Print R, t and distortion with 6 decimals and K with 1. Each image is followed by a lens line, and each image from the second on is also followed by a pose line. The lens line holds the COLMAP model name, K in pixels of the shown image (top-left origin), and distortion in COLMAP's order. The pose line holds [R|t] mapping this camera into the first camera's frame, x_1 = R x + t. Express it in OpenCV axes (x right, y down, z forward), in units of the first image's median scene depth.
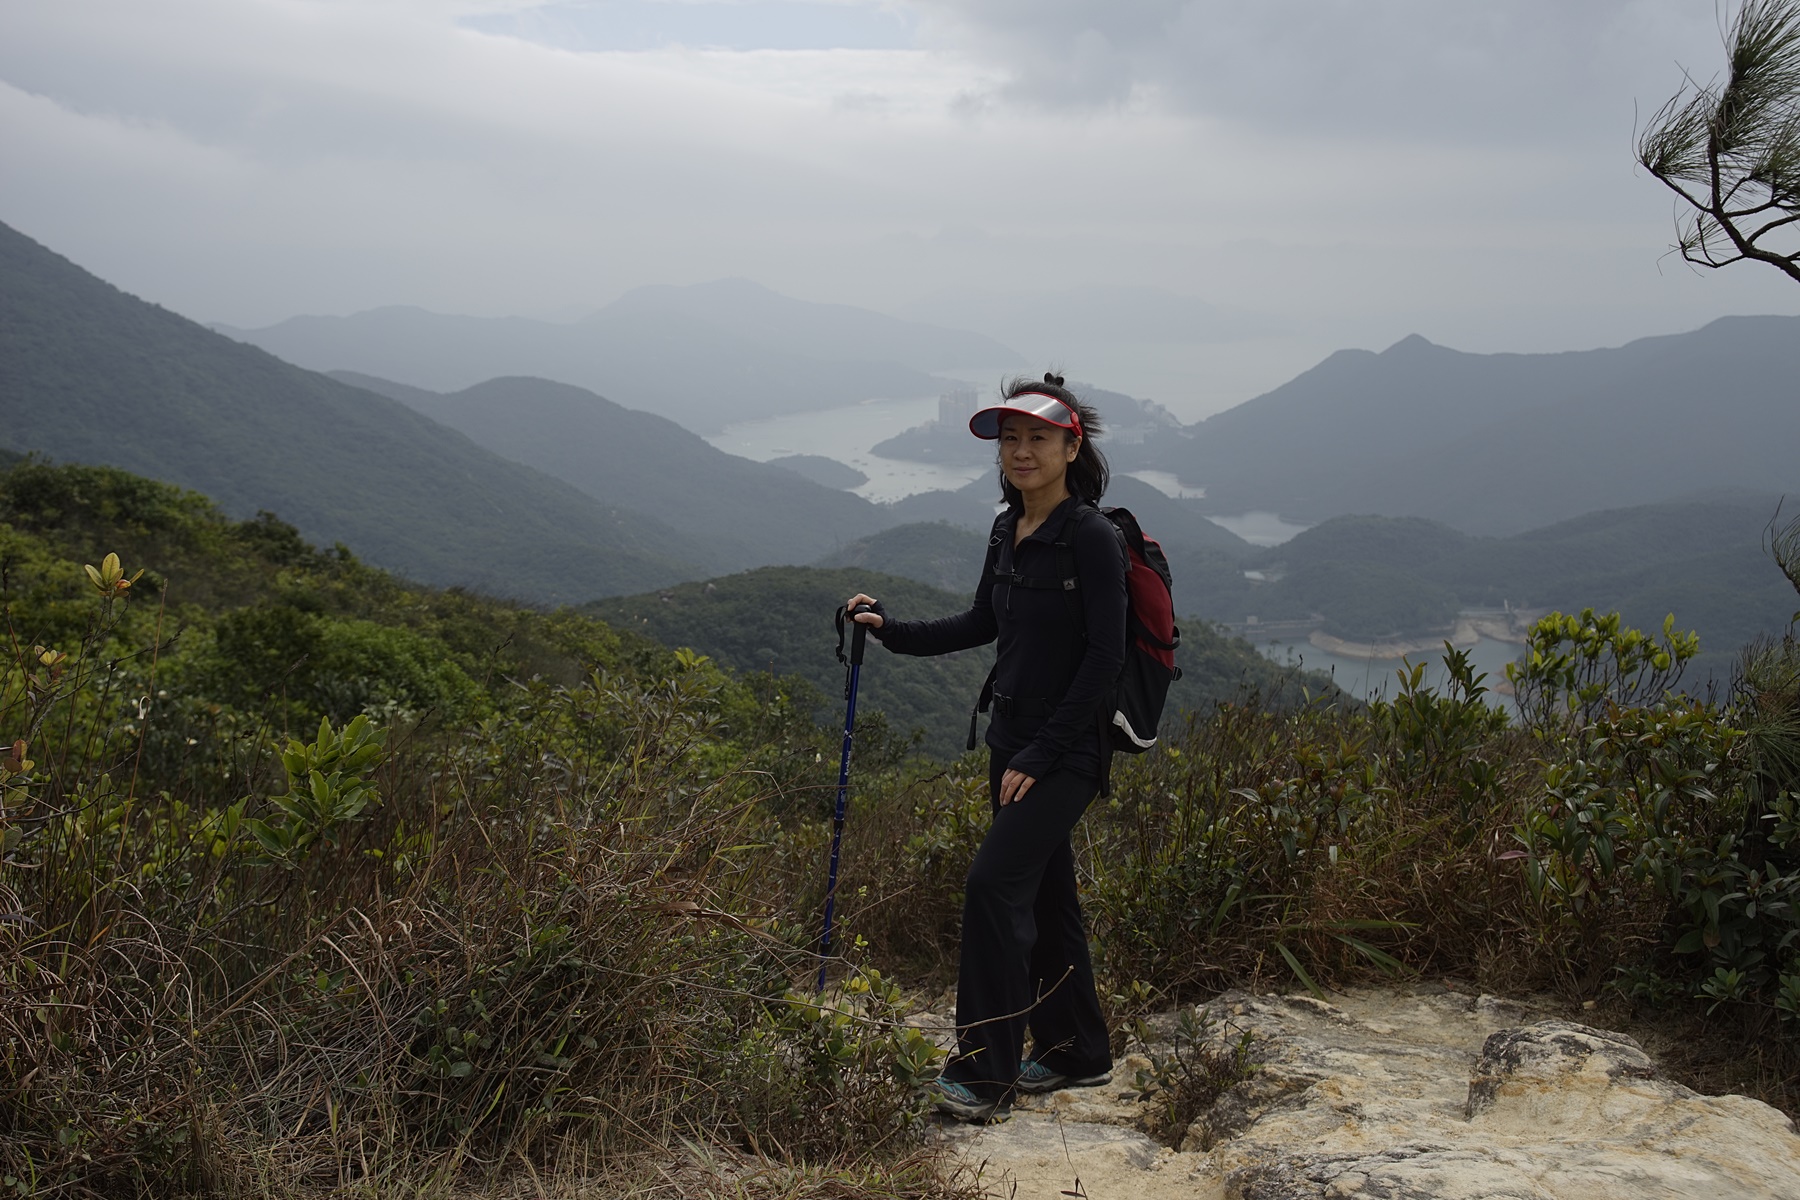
lens RADIAL K [[2058.3, 0, 910.5], [0, 2058.3, 560.2], [0, 0, 1]] dist [0.041457, 0.000000]
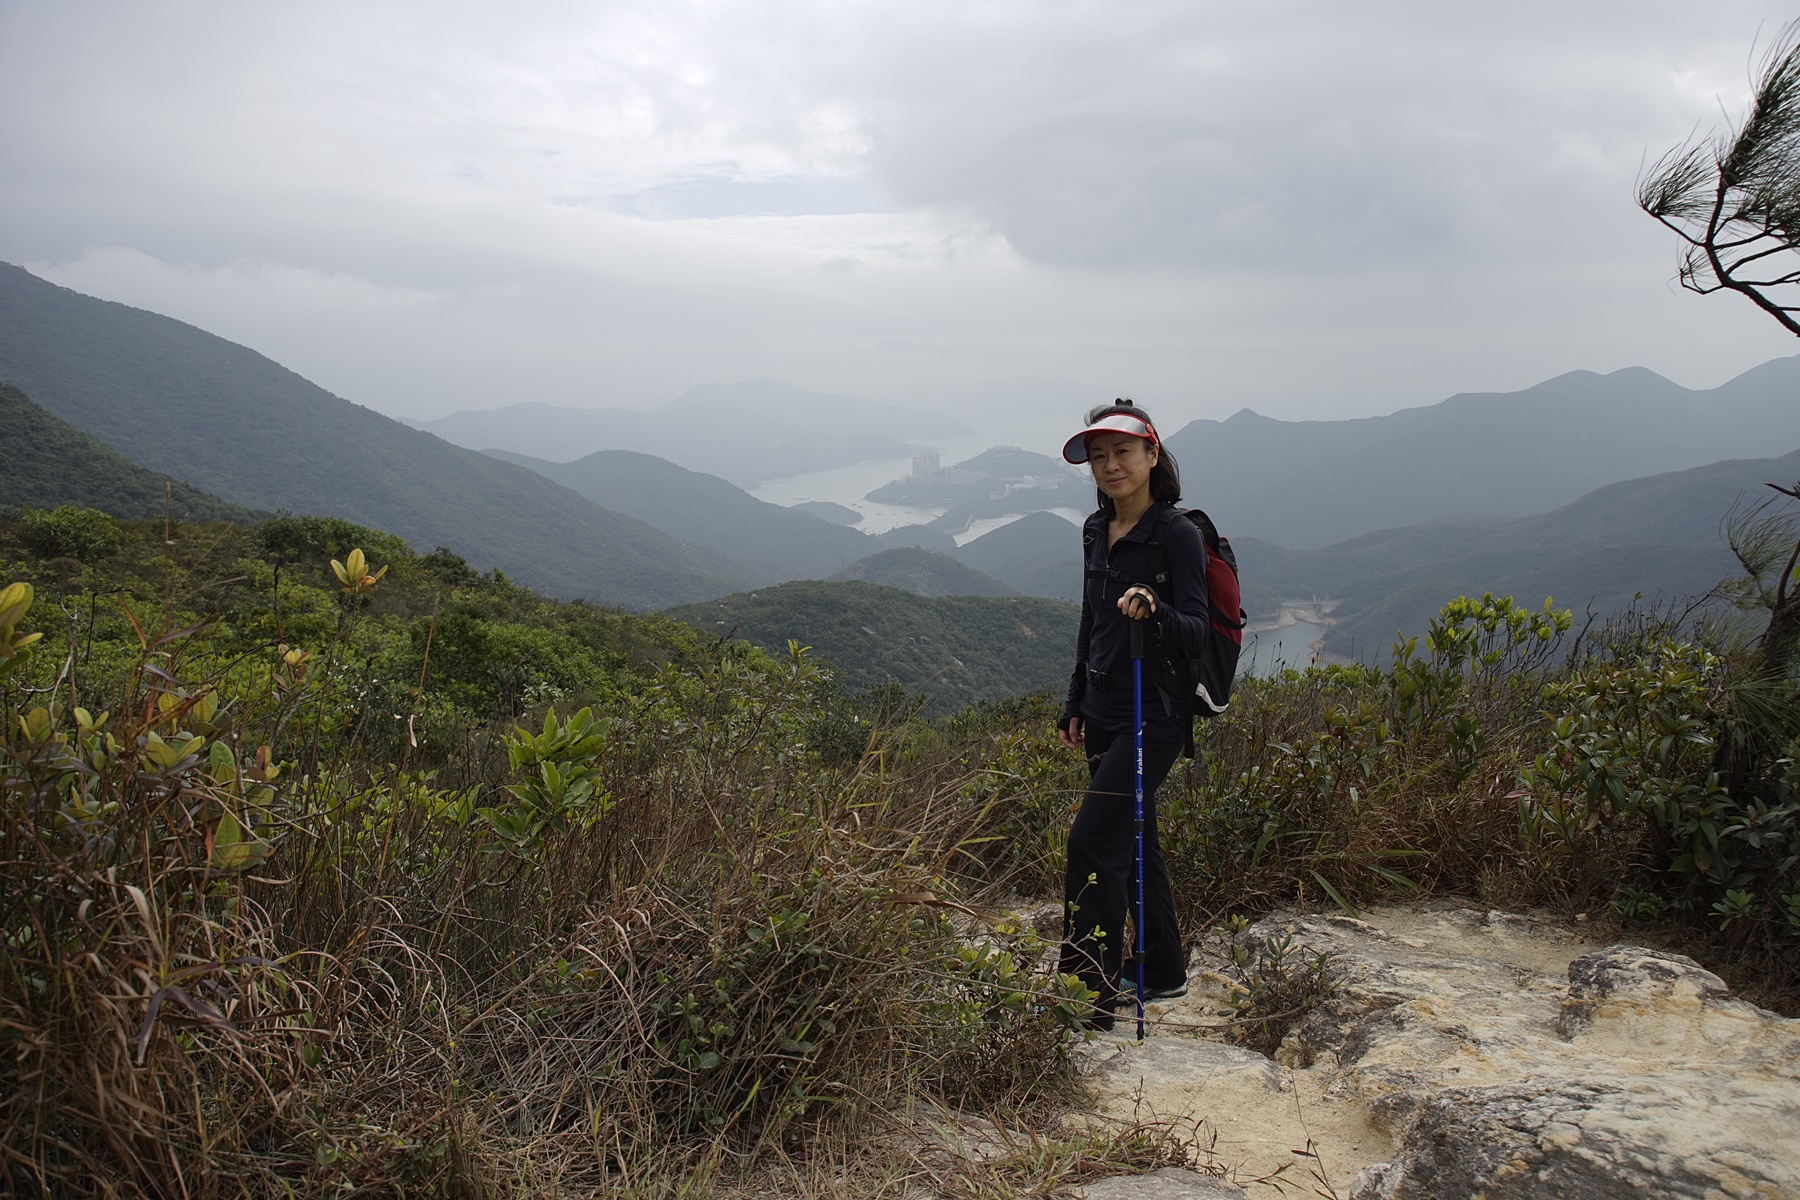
lens RADIAL K [[1442.5, 0, 890.2], [0, 1442.5, 598.1], [0, 0, 1]] dist [-0.062760, 0.055817]
pose [[0.999793, -0.020223, 0.002335, -0.071667], [0.020185, 0.999676, 0.015477, 0.008628], [-0.002647, -0.015427, 0.999877, 0.176499]]
